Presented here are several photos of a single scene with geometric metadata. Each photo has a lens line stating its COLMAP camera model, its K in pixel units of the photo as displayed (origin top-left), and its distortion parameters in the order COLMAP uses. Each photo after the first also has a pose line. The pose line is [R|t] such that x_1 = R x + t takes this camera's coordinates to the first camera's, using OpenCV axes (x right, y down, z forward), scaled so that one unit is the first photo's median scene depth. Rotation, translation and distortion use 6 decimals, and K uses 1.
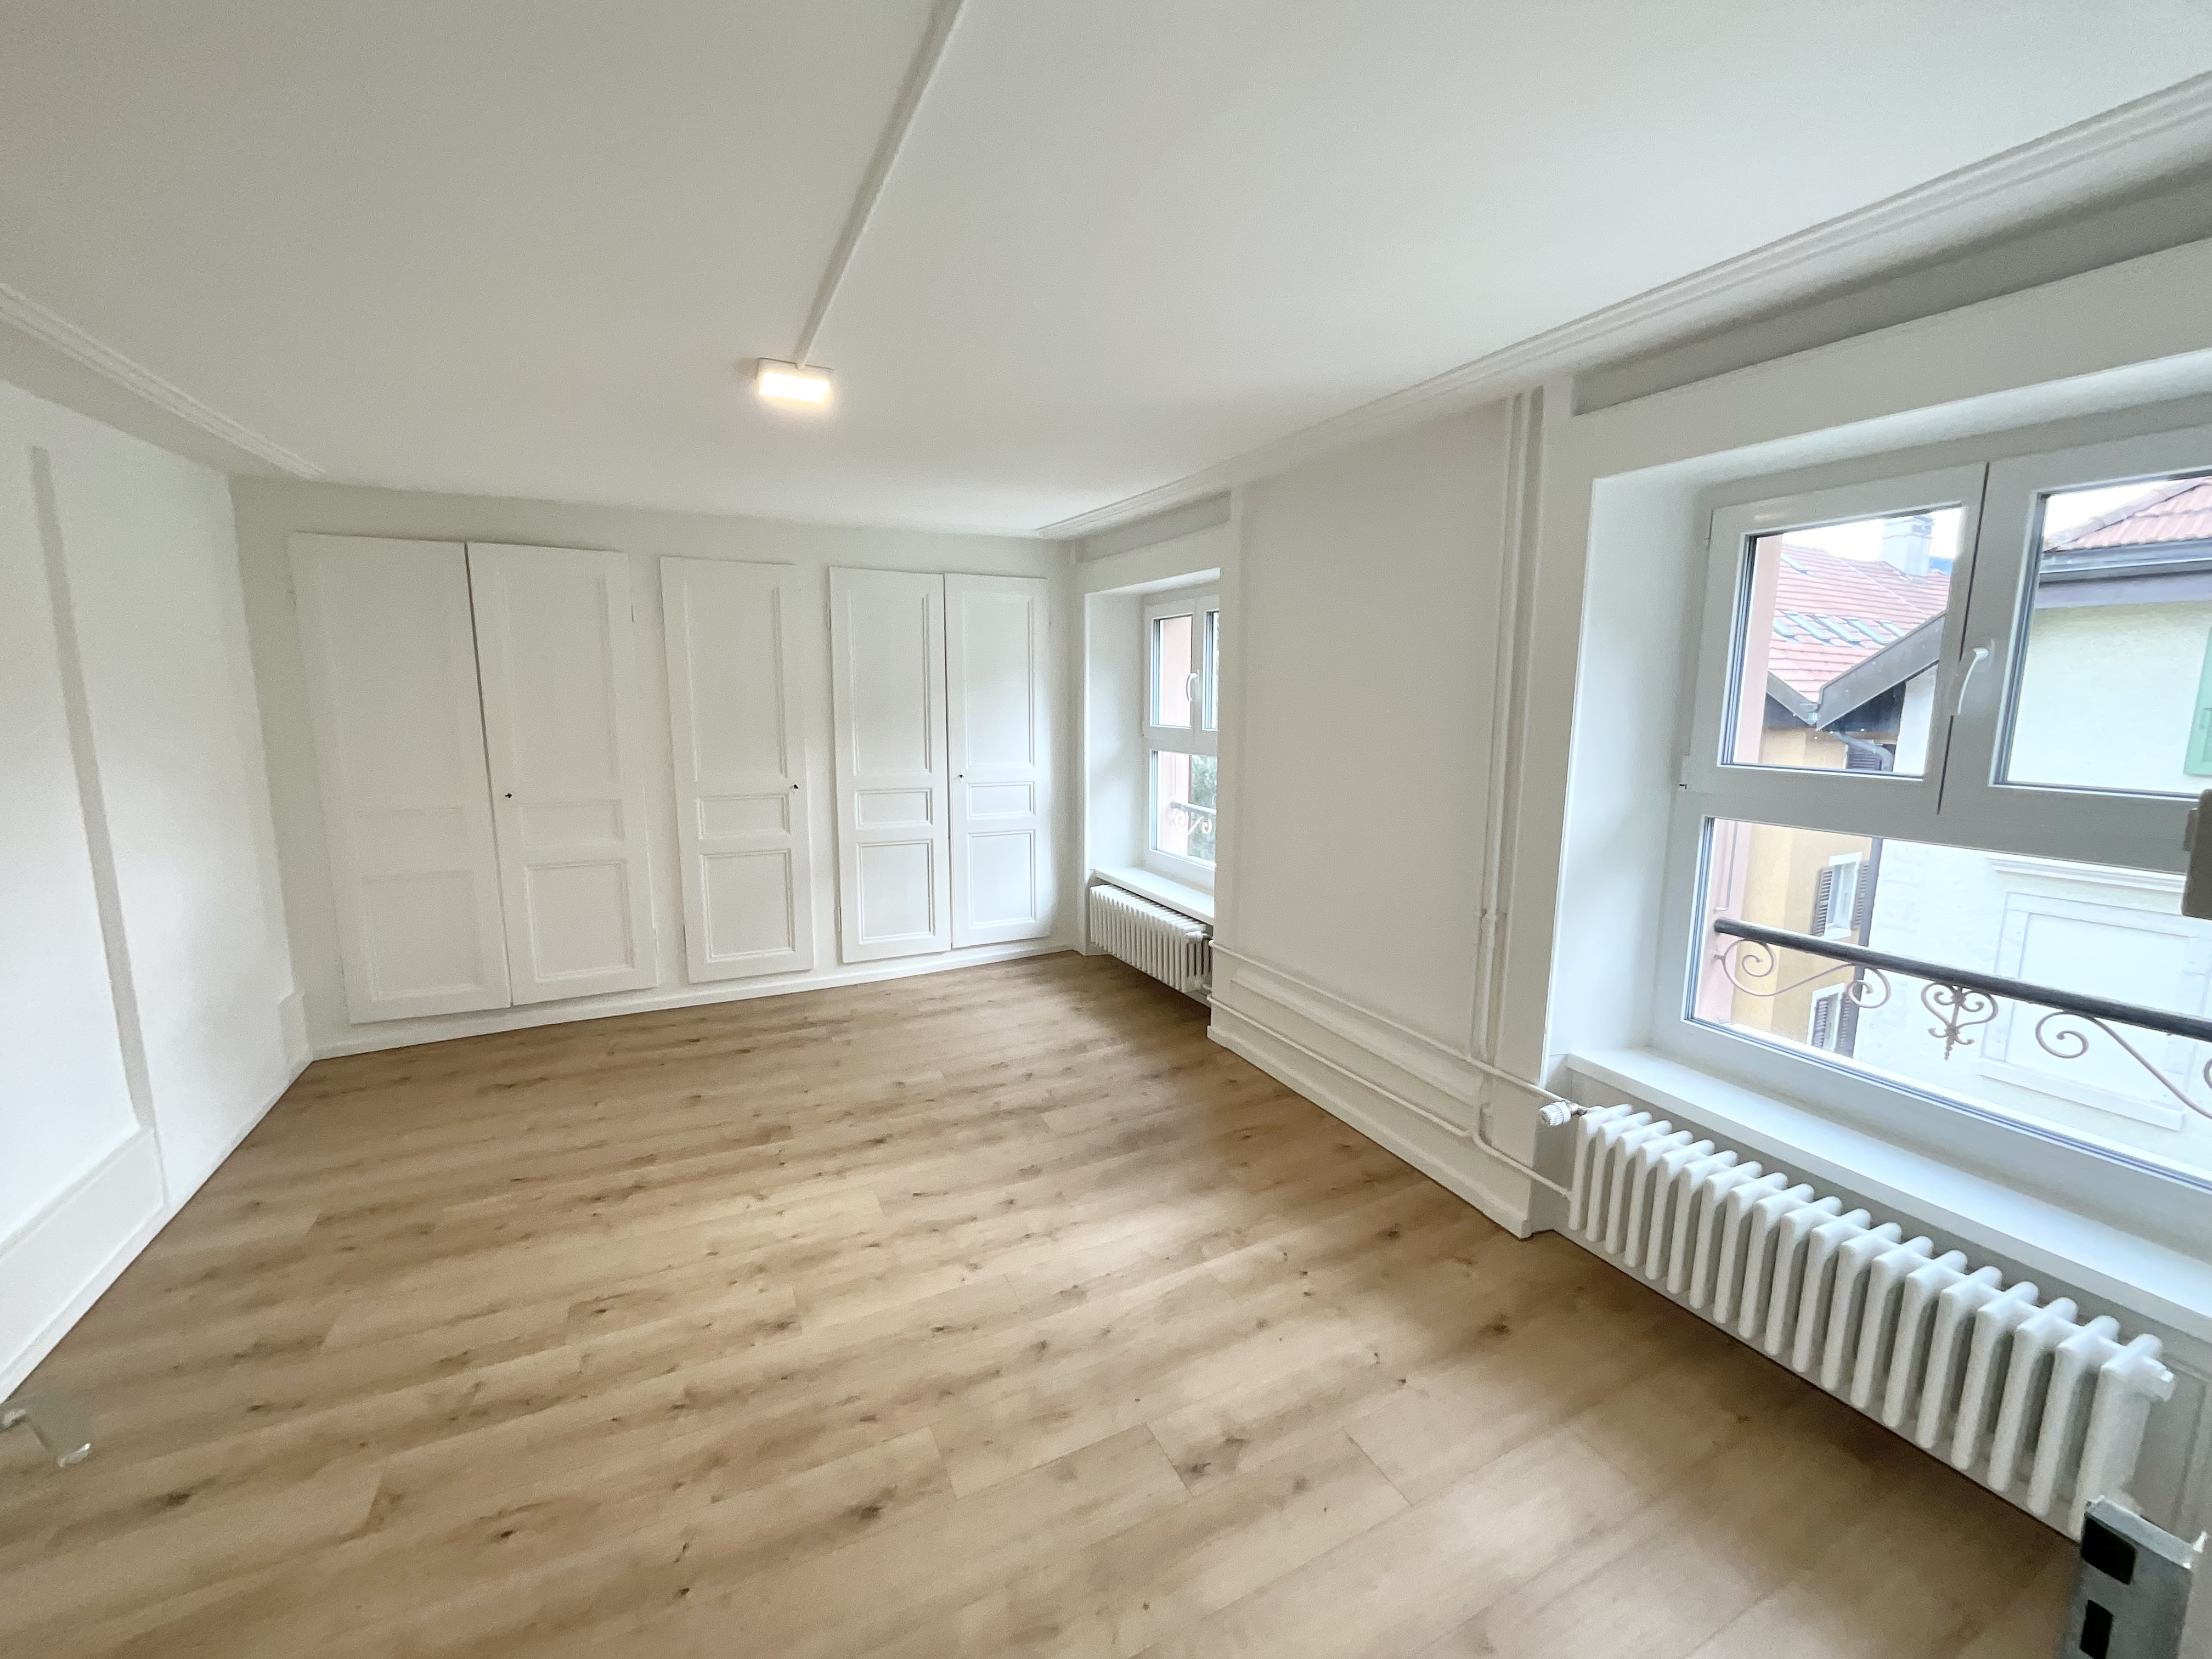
lens RADIAL K [[892.6, 0, 1109.8], [0, 892.6, 828.9], [0, 0, 1]] dist [-0.000849, 0.000185]
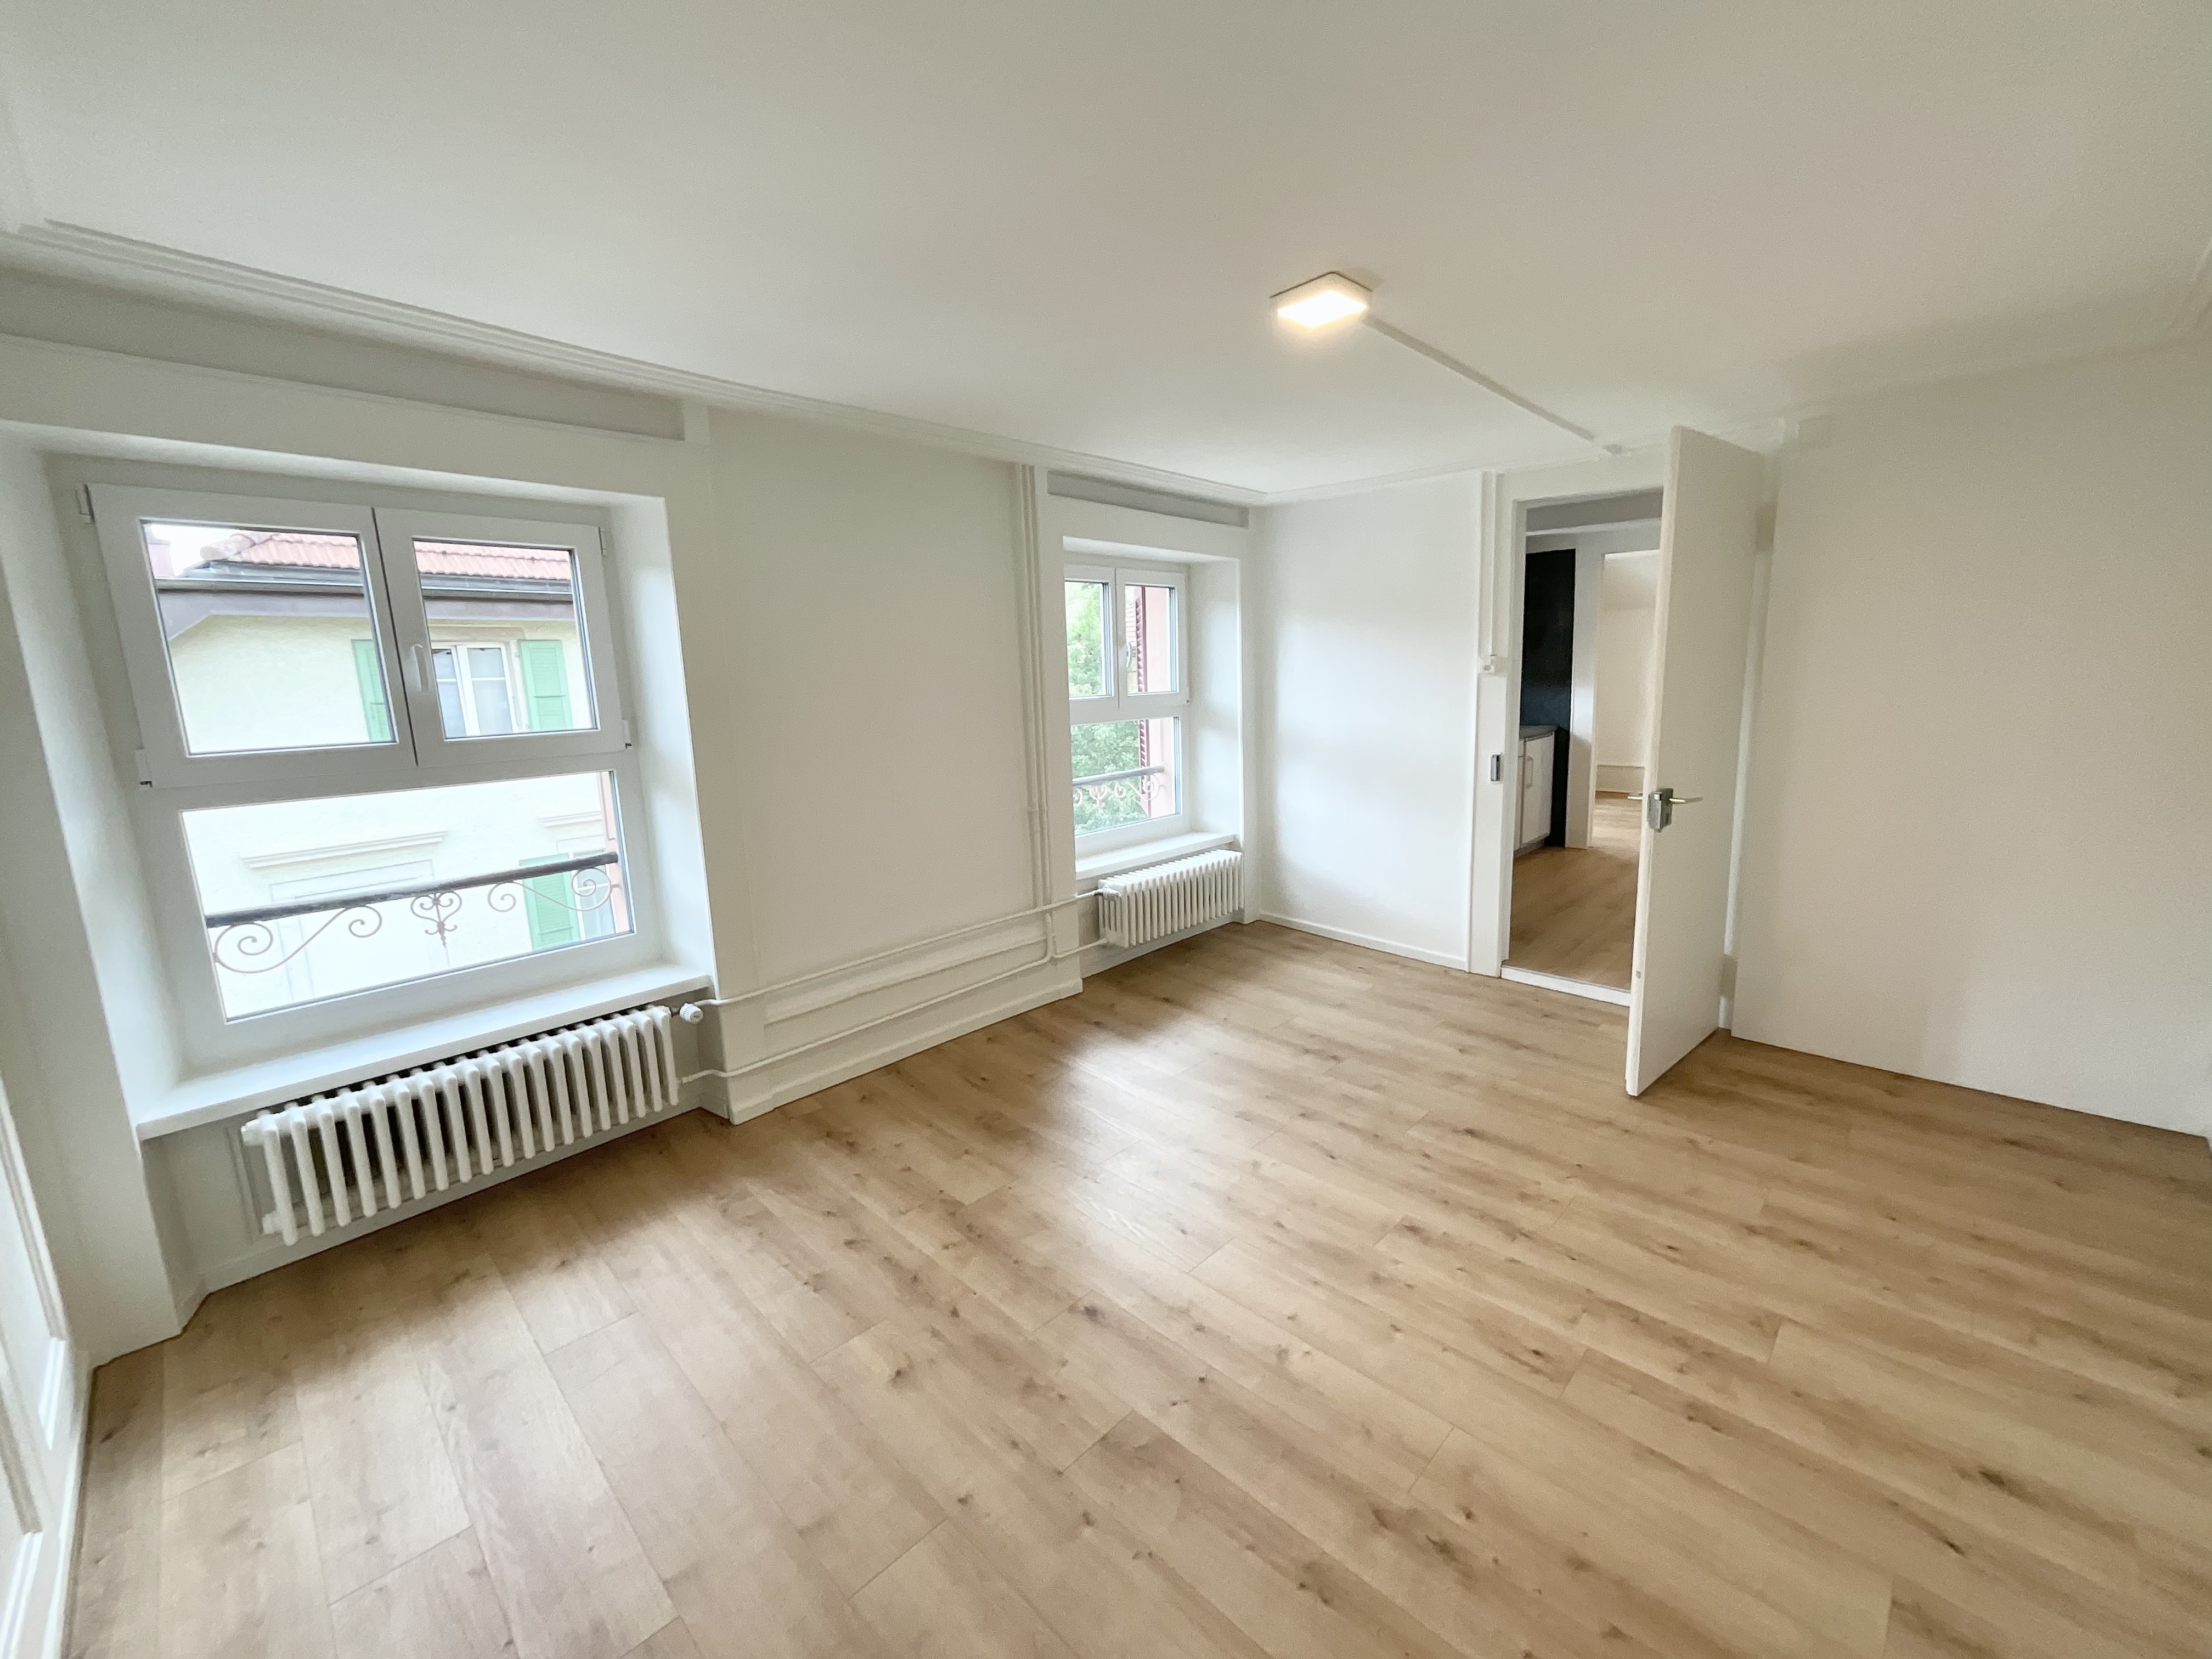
lens RADIAL K [[892.9, 0, 1107.6], [0, 892.9, 825.6], [0, 0, 1]] dist [-0.002365, -0.000362]
pose [[-0.334682, -0.152641, 0.929886, -0.854886], [0.178067, 0.958771, 0.221472, -0.157272], [-0.925354, 0.239704, -0.293703, 1.123351]]
